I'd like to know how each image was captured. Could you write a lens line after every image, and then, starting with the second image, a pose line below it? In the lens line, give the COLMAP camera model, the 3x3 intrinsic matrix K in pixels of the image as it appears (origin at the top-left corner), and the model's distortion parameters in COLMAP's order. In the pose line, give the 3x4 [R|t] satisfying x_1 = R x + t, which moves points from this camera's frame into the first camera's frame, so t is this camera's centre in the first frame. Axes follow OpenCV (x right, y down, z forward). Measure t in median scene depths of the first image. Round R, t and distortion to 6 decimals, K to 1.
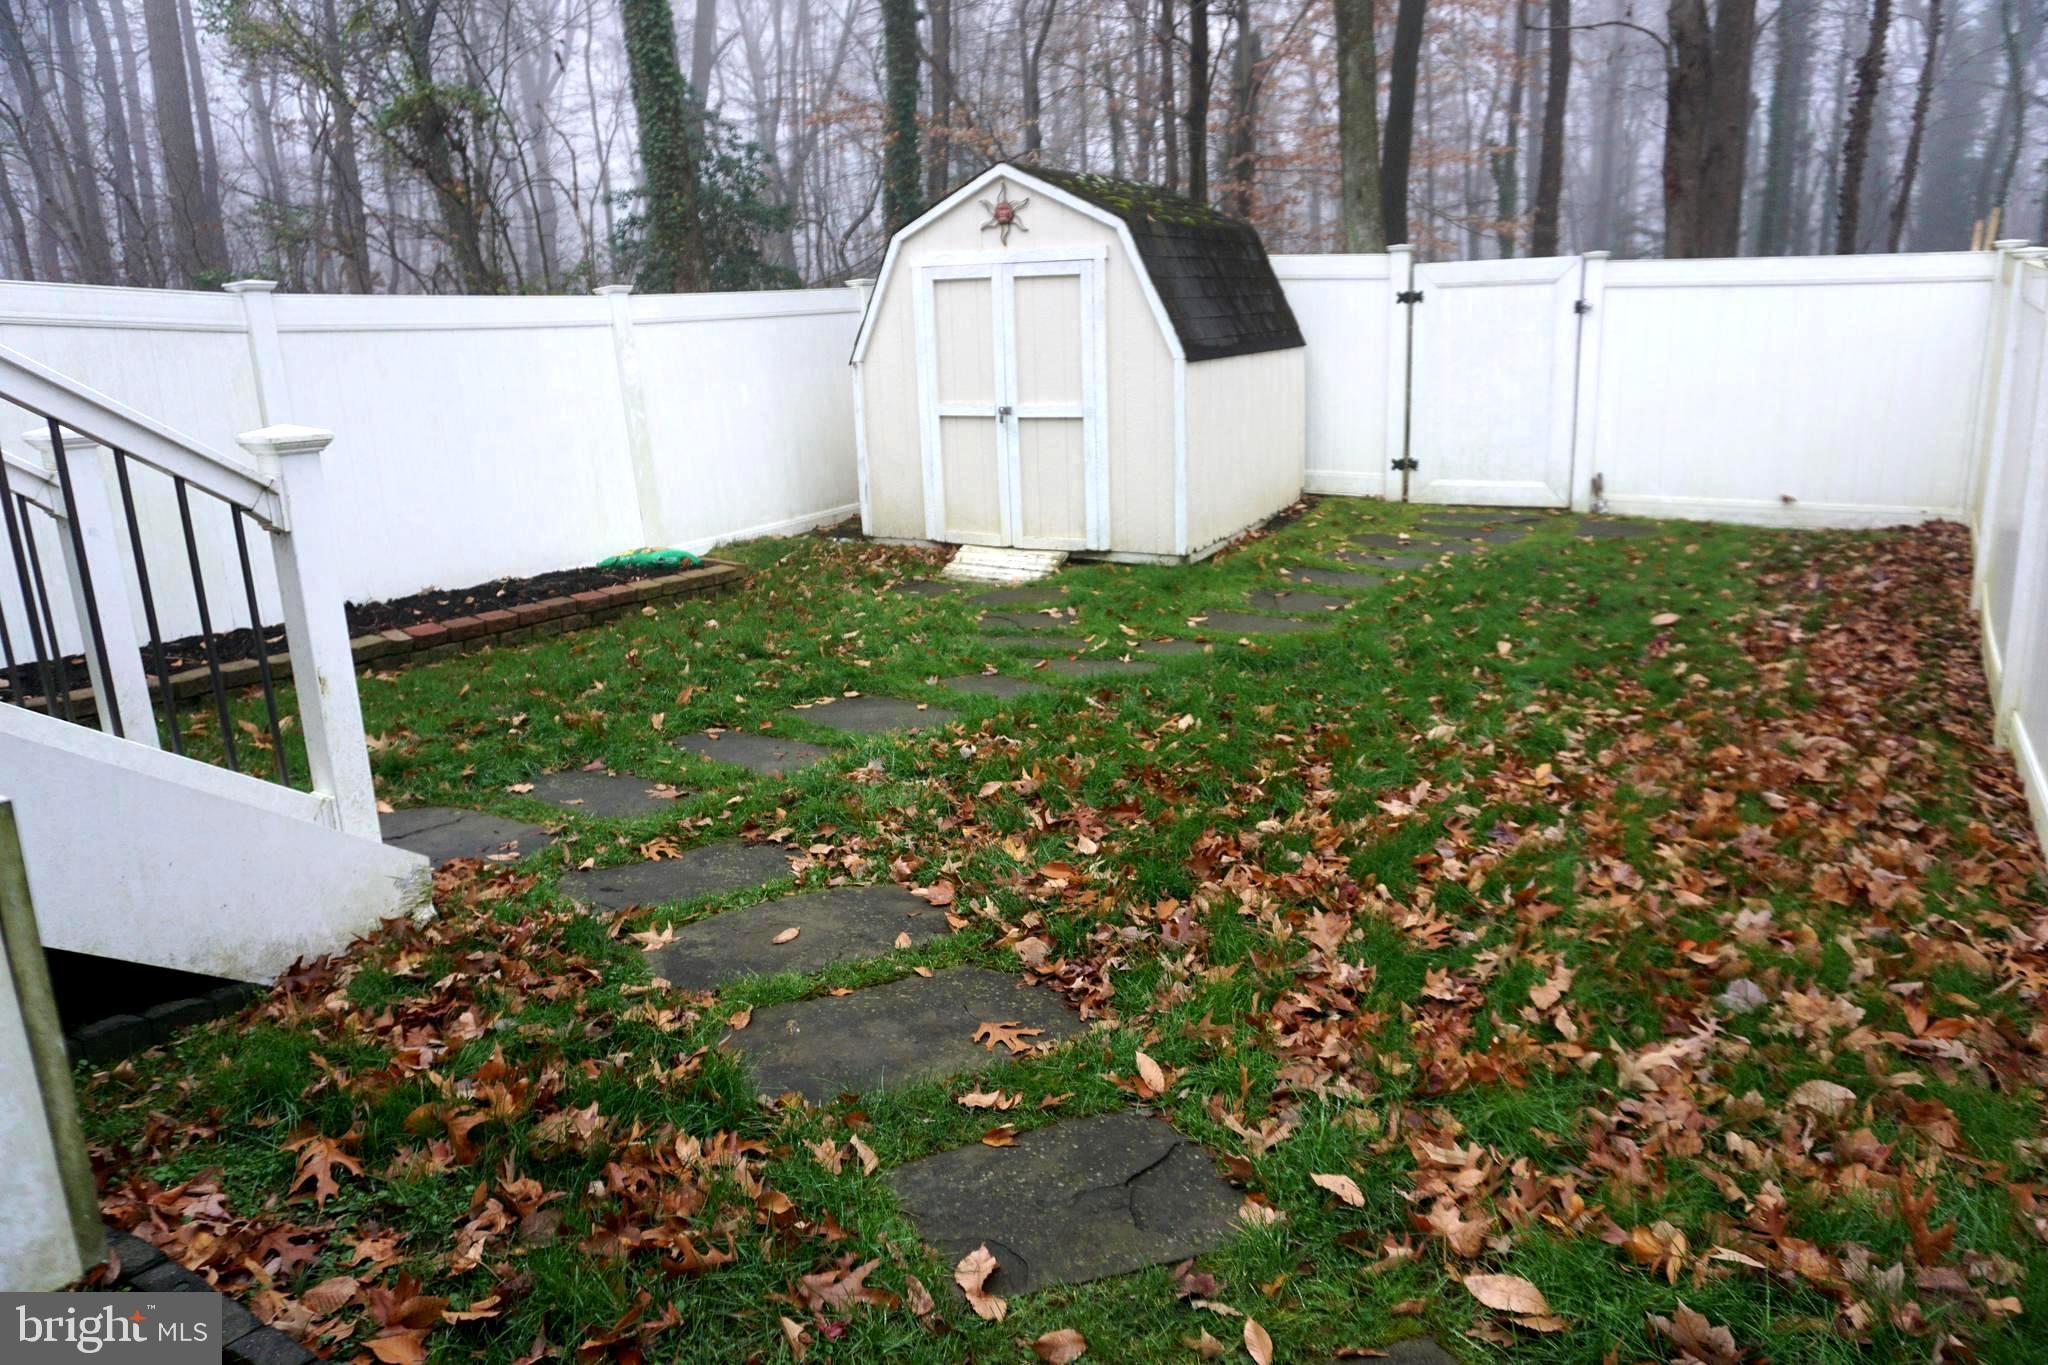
lens RADIAL K [[1378.1, 0, 1027.5], [0, 1378.1, 689.2], [0, 0, 1]] dist [-0.054046, 0.042831]
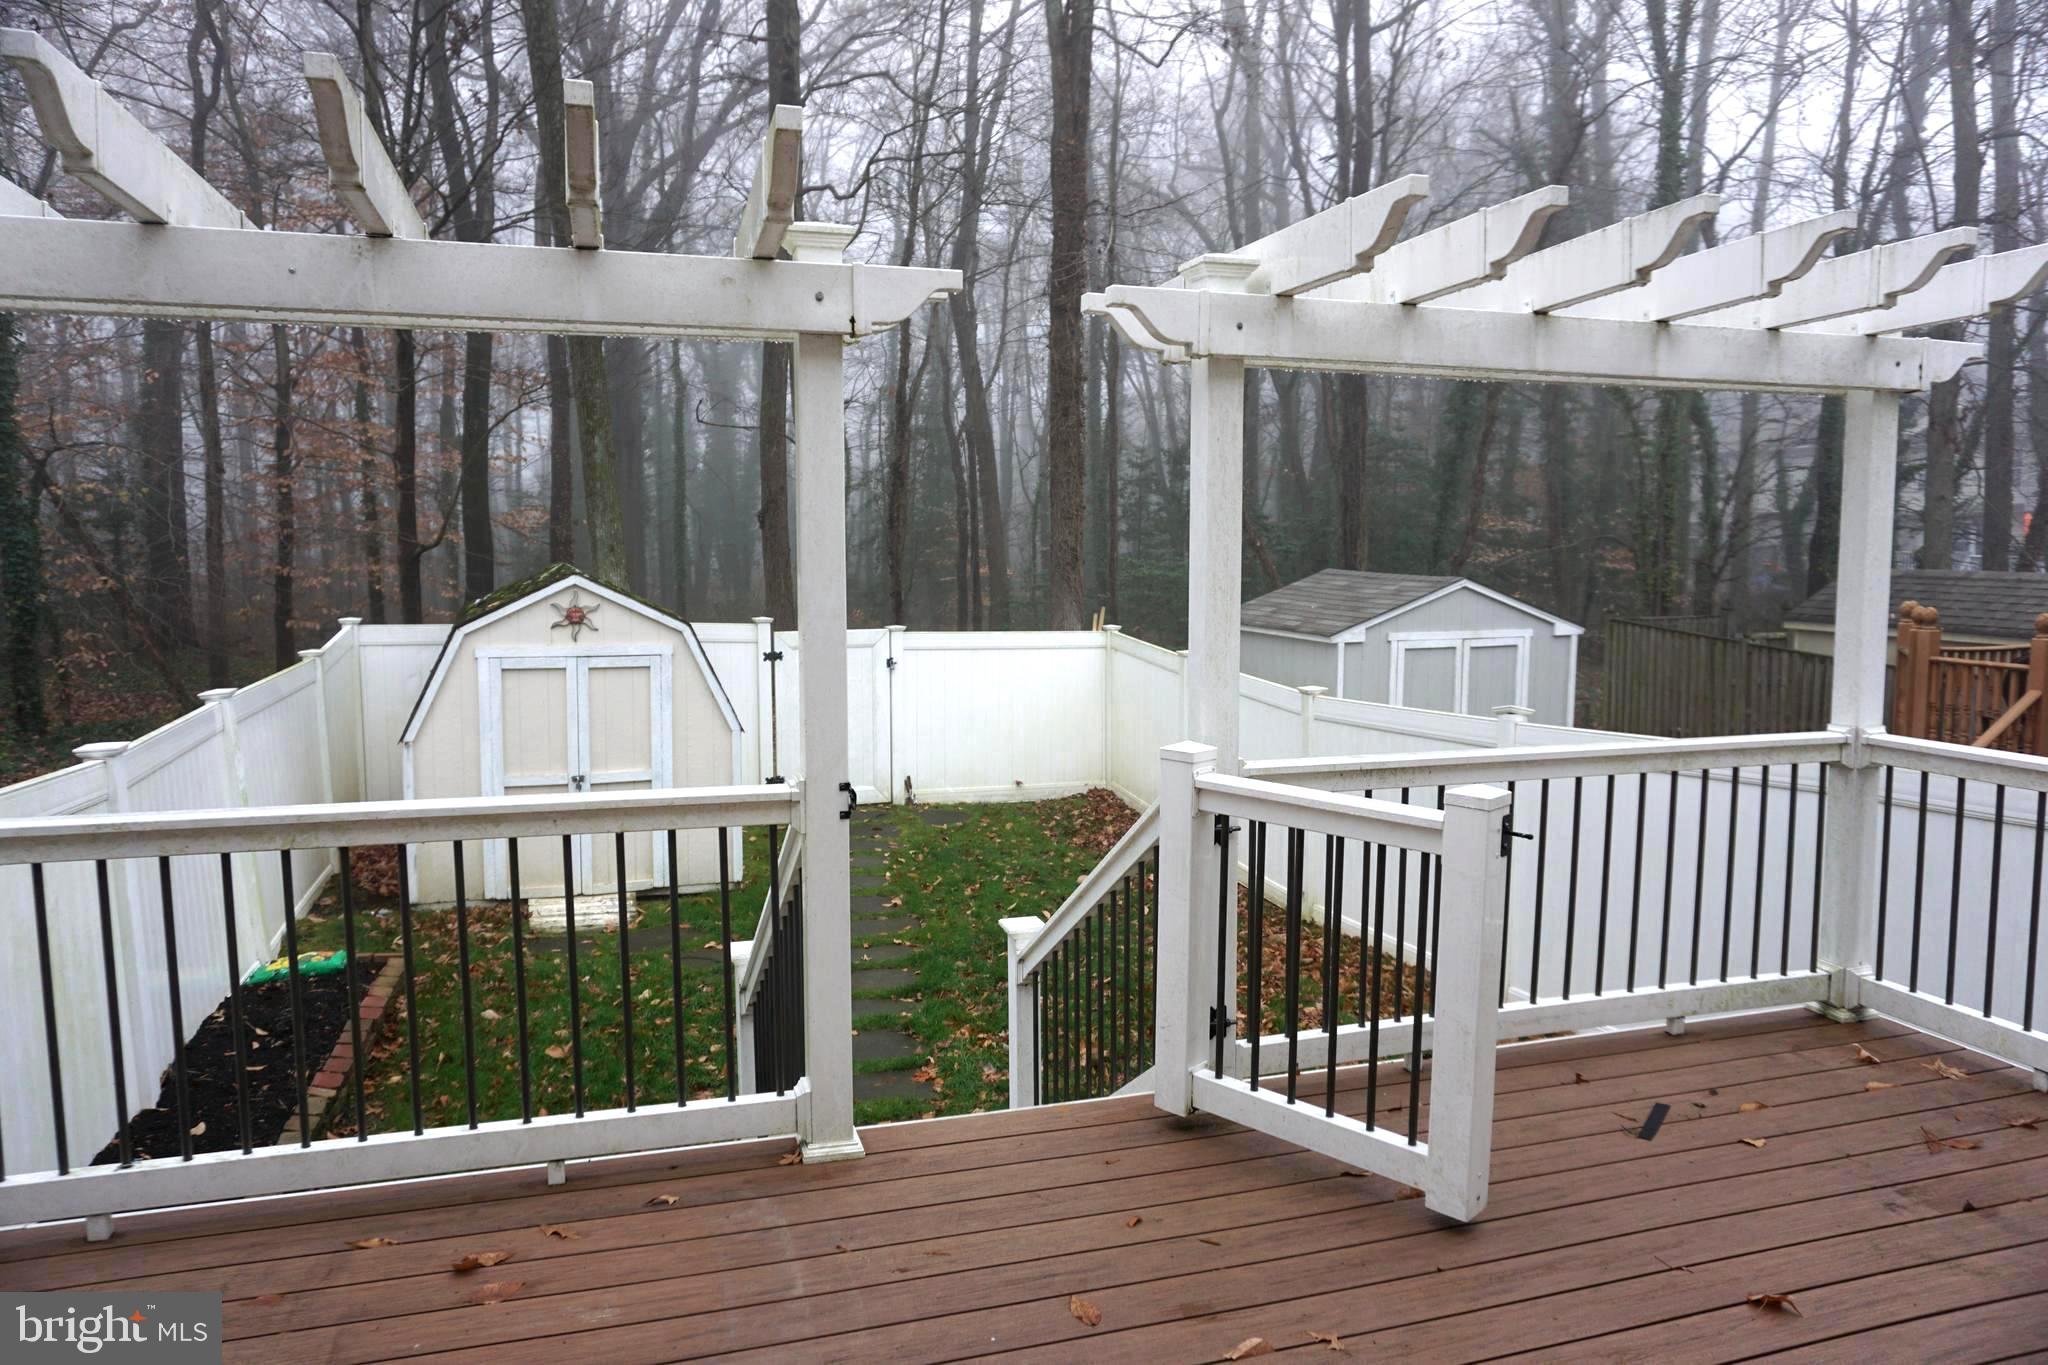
lens RADIAL K [[1378.1, 0, 1027.5], [0, 1378.1, 689.2], [0, 0, 1]] dist [-0.054046, 0.042831]
pose [[0.657795, -0.045894, 0.751798, -0.605096], [0.166023, 0.982427, -0.085291, -0.110187], [-0.734672, 0.180919, 0.653854, -0.045161]]
